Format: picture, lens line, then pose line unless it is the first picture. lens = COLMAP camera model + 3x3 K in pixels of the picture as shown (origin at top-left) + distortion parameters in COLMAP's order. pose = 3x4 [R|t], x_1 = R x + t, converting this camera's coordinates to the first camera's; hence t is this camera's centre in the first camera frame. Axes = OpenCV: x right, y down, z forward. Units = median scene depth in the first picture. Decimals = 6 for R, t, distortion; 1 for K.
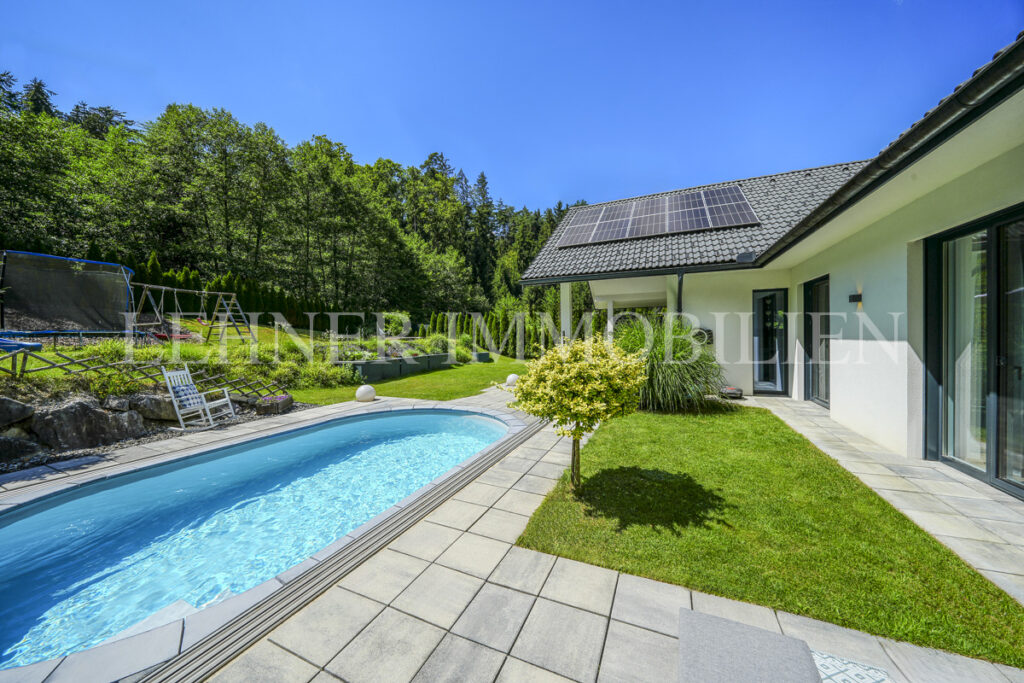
lens RADIAL K [[356.6, 0, 512.0], [0, 356.6, 341.5], [0, 0, 1]] dist [-0.000433, -0.000065]
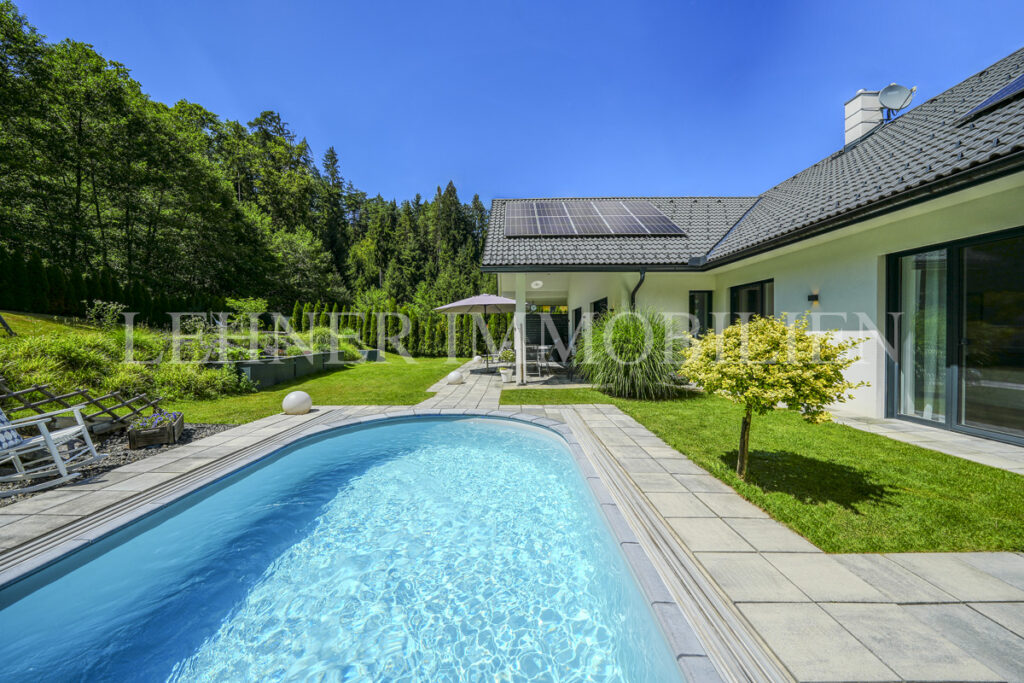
lens RADIAL K [[357.1, 0, 511.4], [0, 357.1, 336.5], [0, 0, 1]] dist [-0.001753, 0.000171]
pose [[0.912790, 0.004762, 0.408402, -0.095423], [-0.000369, 0.999941, -0.010834, 0.005535], [-0.408430, 0.009738, 0.912738, 0.048130]]
